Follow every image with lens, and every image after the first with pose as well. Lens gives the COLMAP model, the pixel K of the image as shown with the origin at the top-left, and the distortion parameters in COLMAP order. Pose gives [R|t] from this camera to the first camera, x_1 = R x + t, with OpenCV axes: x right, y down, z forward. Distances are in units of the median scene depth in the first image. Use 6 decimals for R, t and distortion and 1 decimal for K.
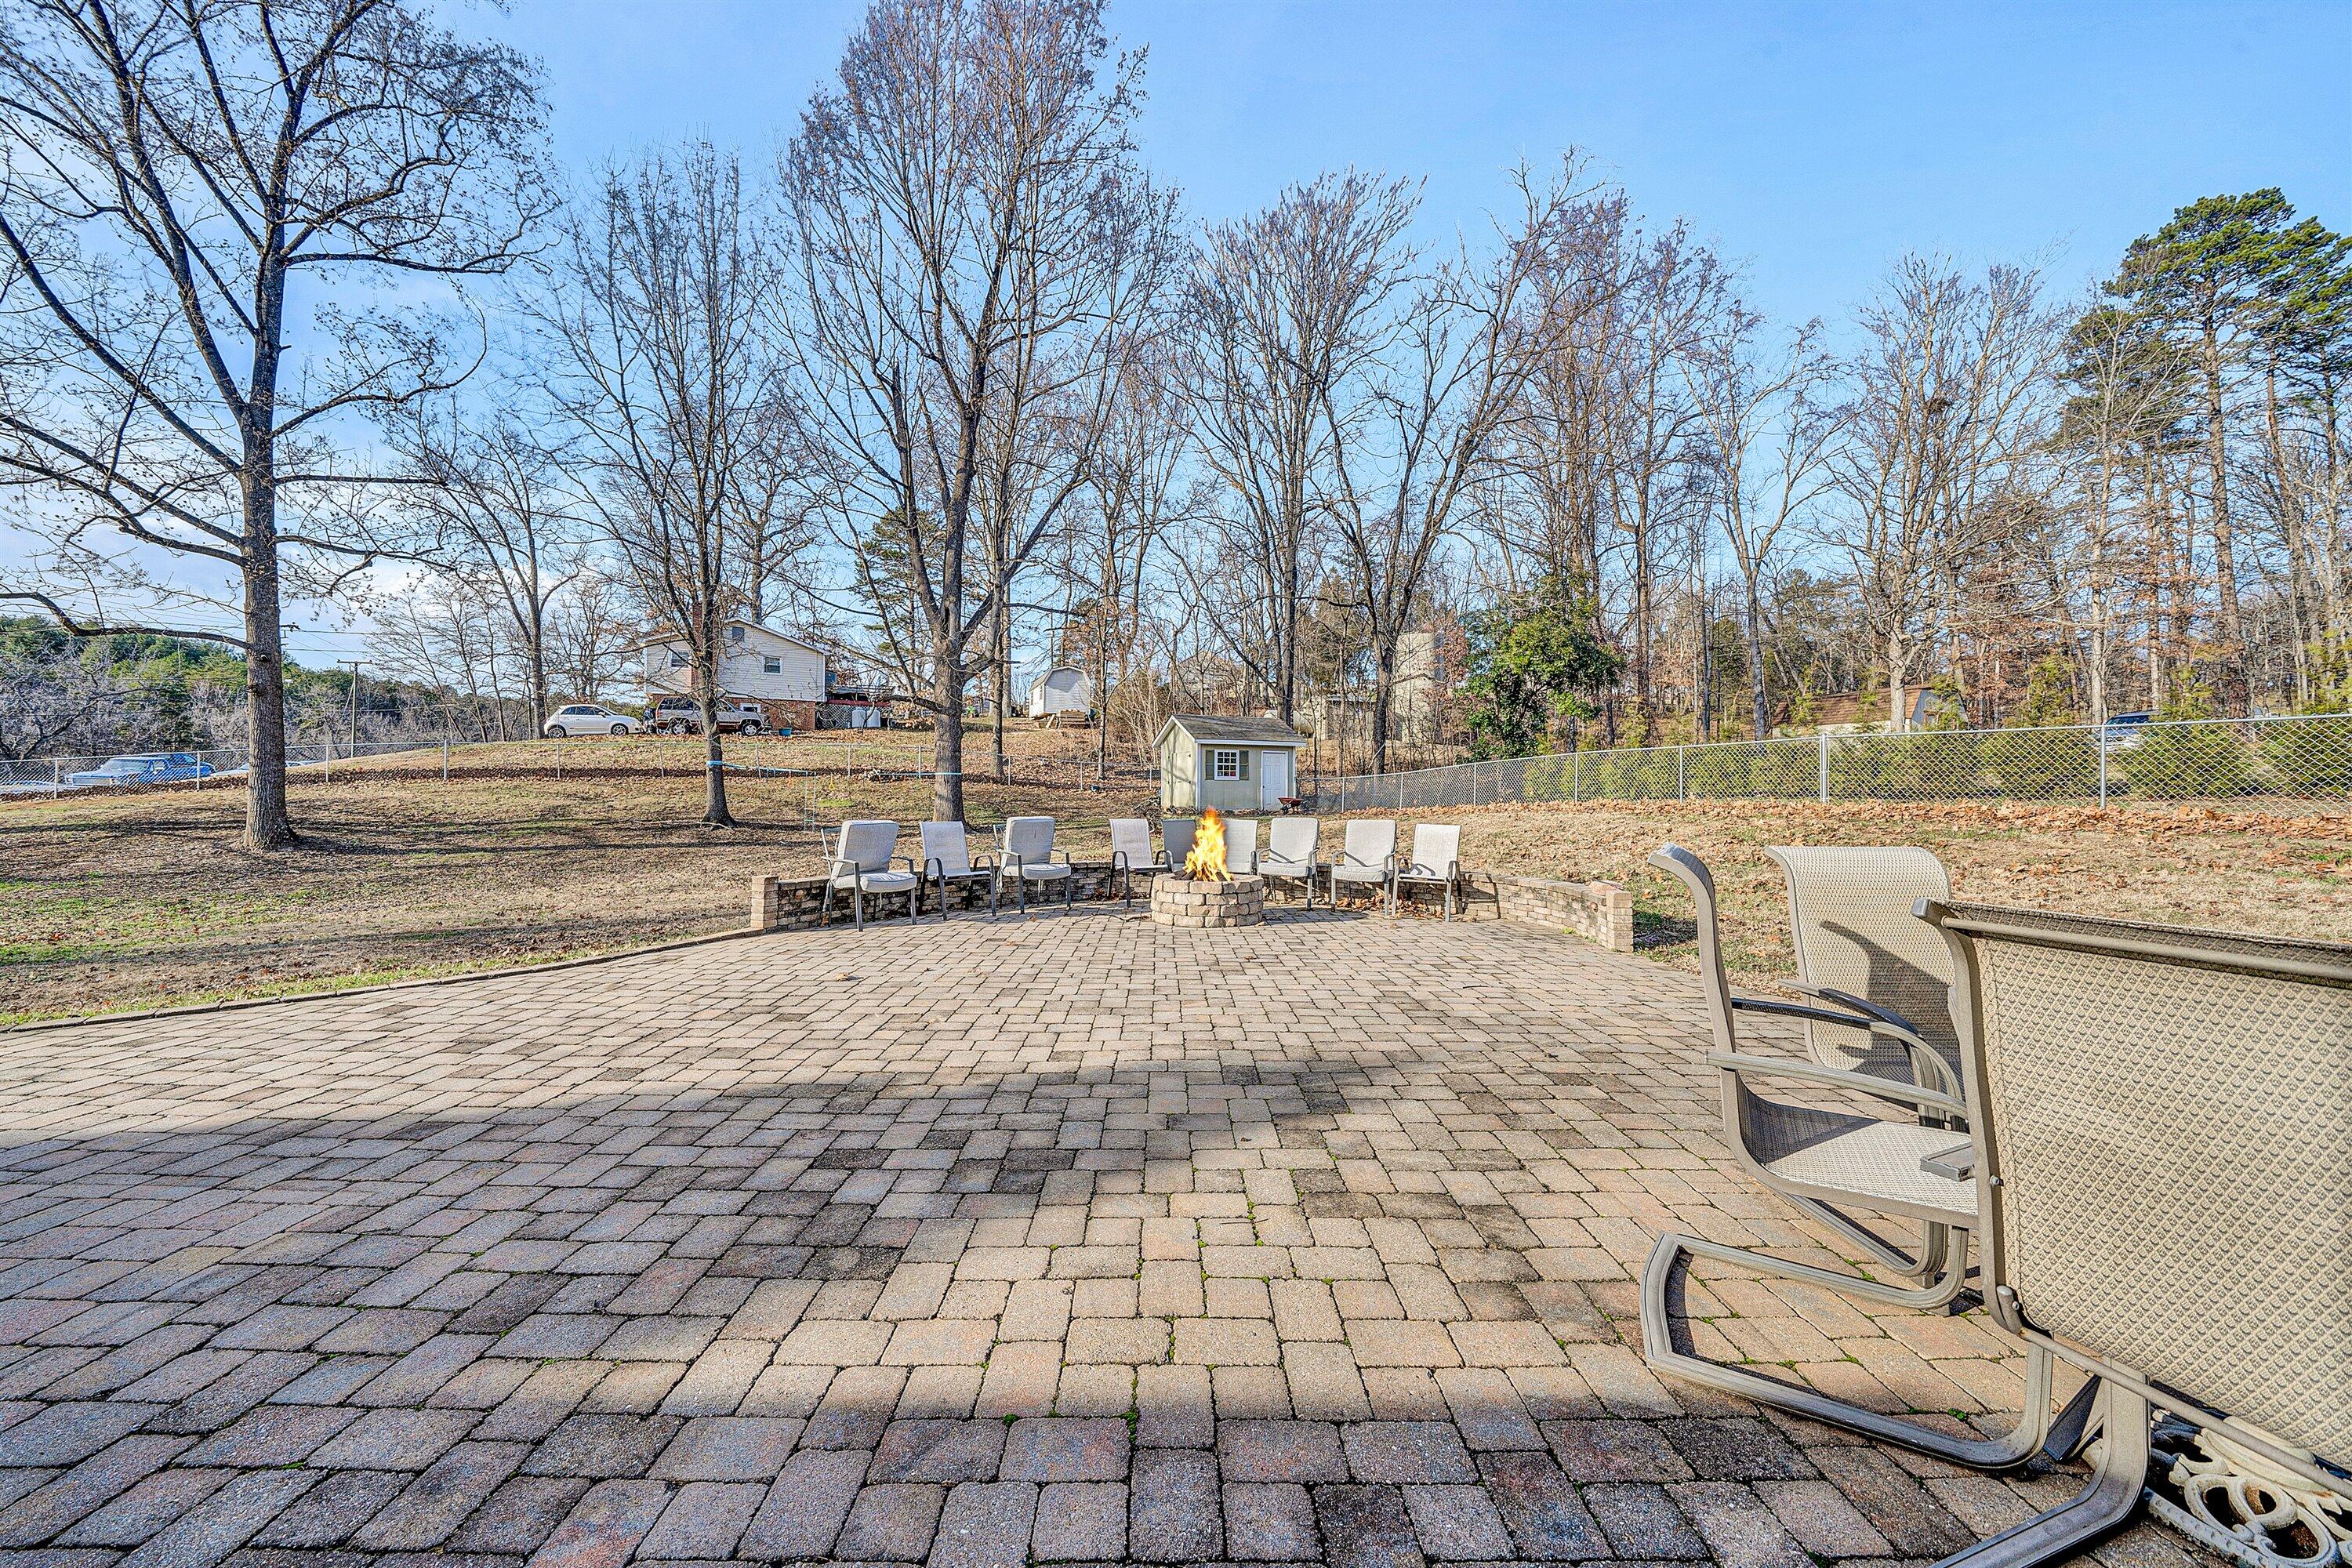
lens RADIAL K [[820.3, 0, 1165.5], [0, 820.3, 786.9], [0, 0, 1]] dist [-0.017920, 0.000222]
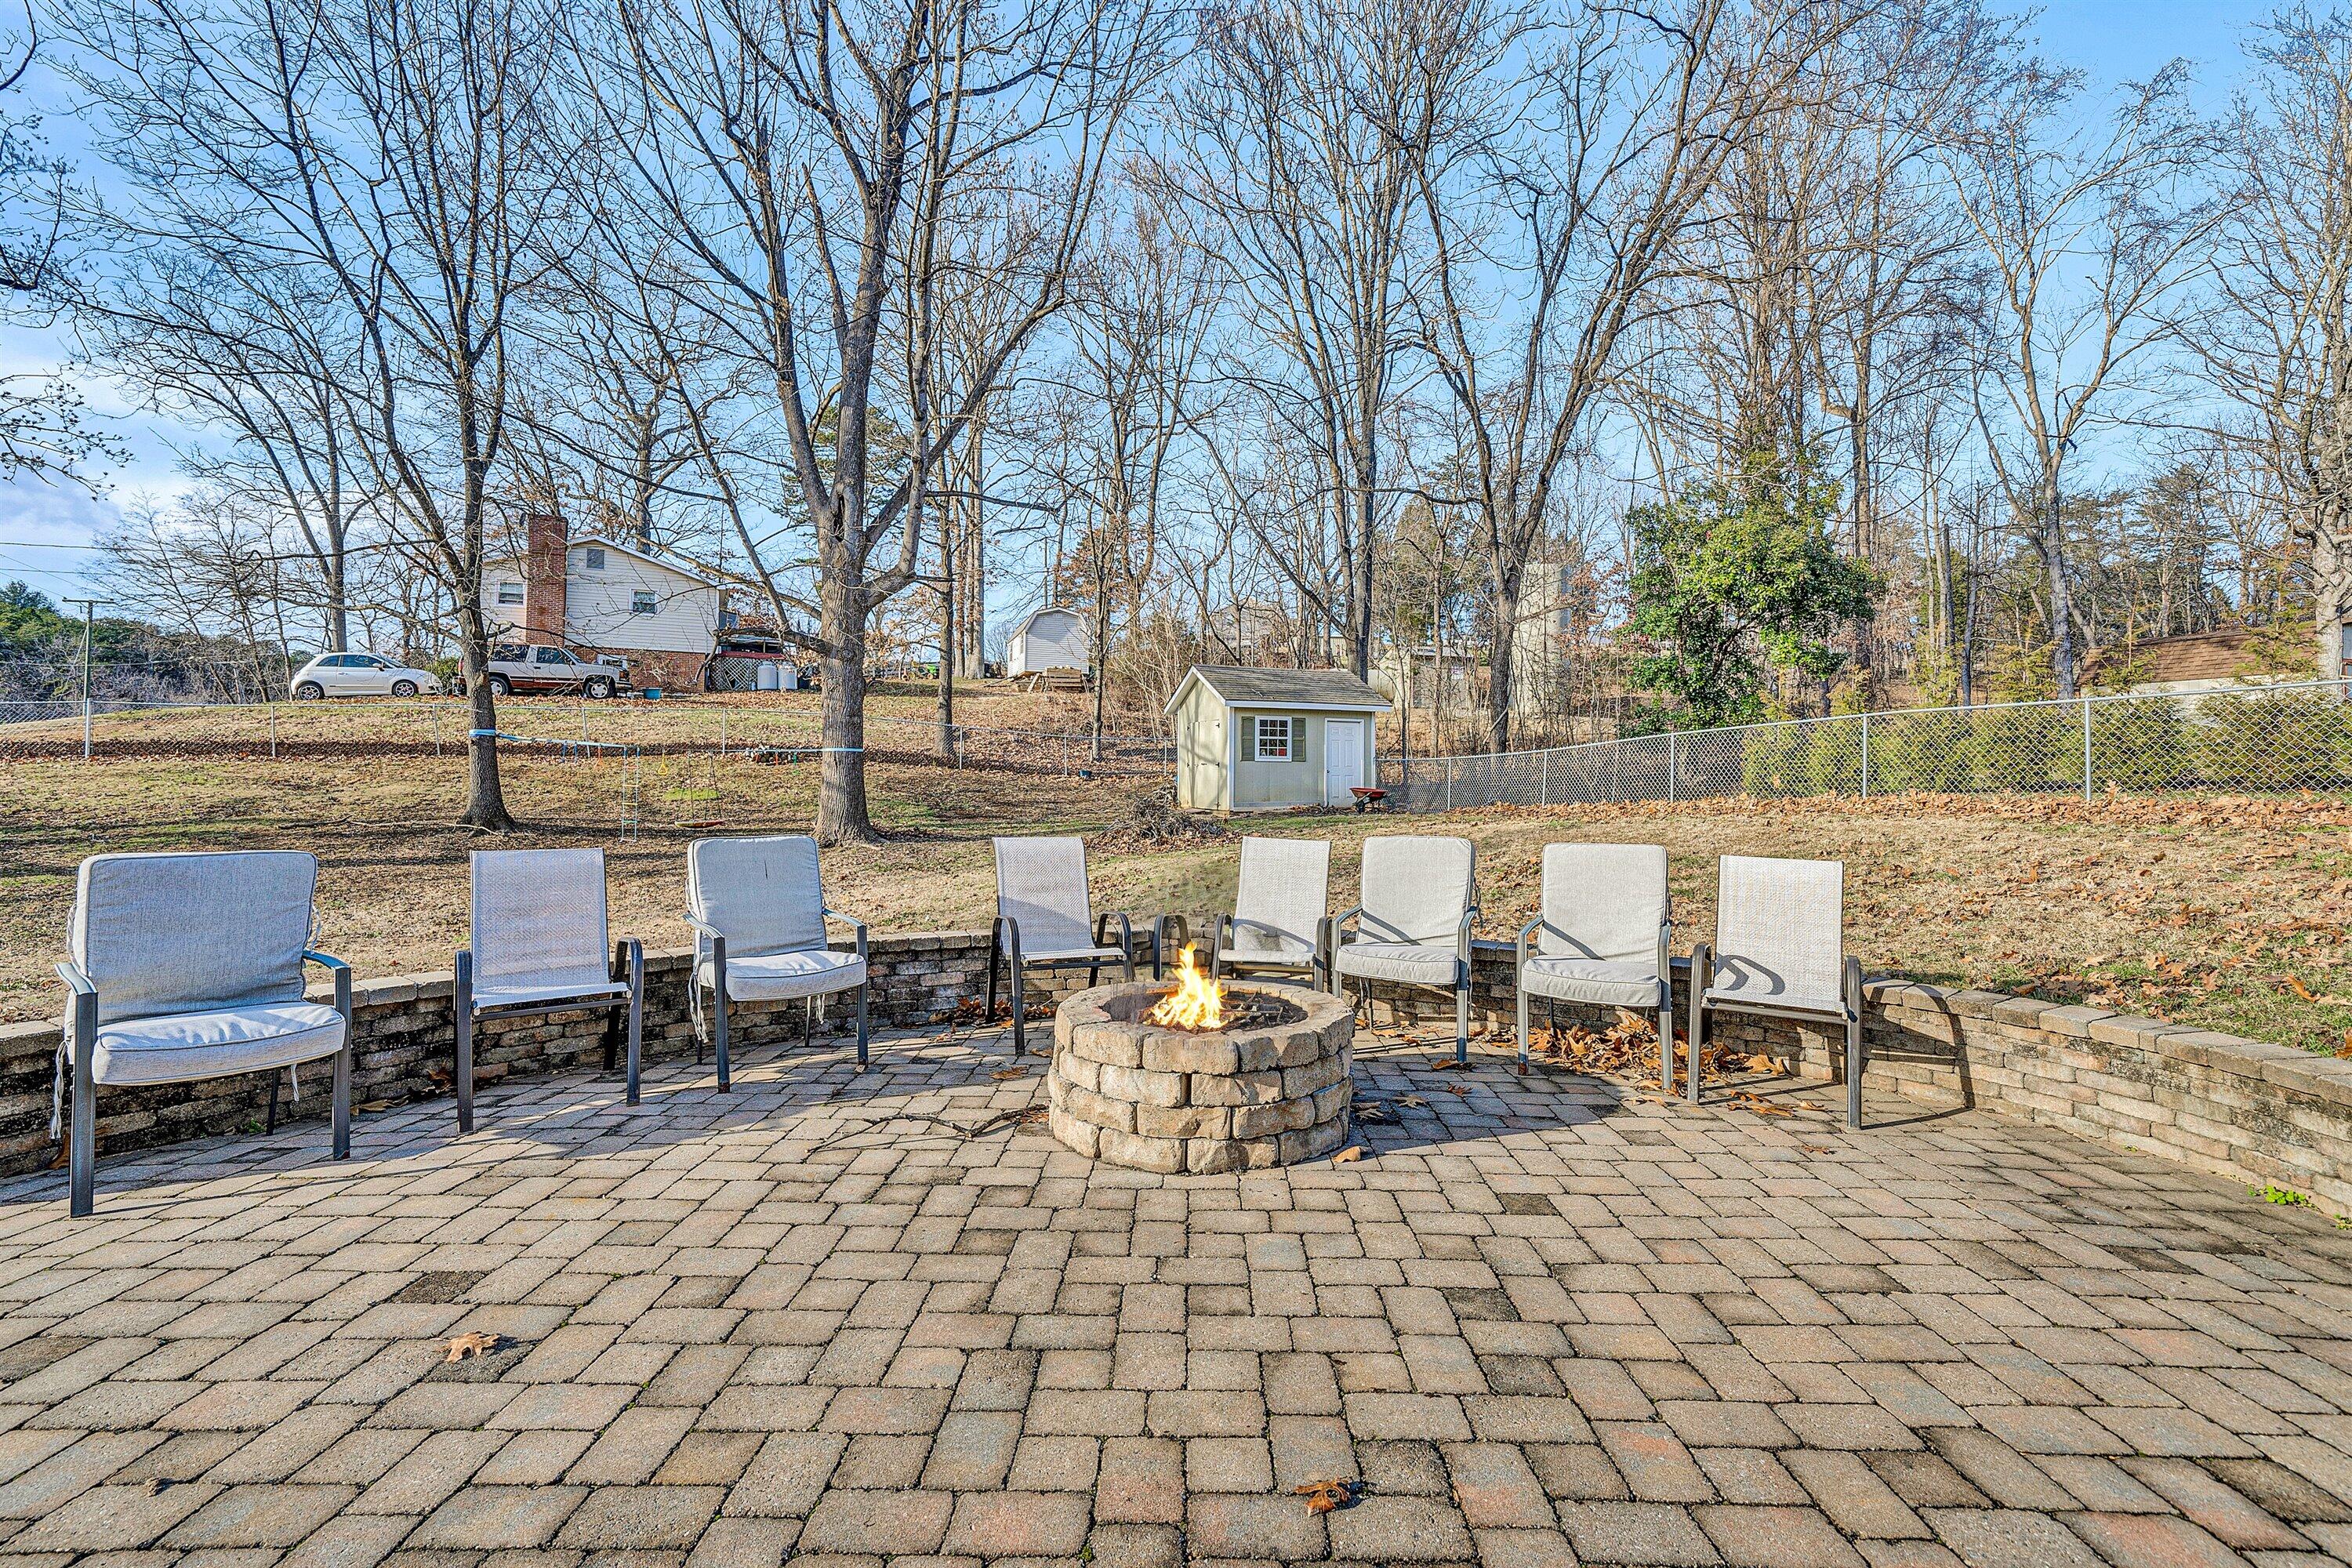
lens RADIAL K [[1044.4, 0, 1154.8], [0, 1044.4, 749.6], [0, 0, 1]] dist [0.001541, 0.000350]
pose [[0.999134, 0.000985, -0.041601, 0.012621], [-0.001916, 0.999749, -0.022341, 0.001192], [0.041569, 0.022401, 0.998884, 0.133984]]
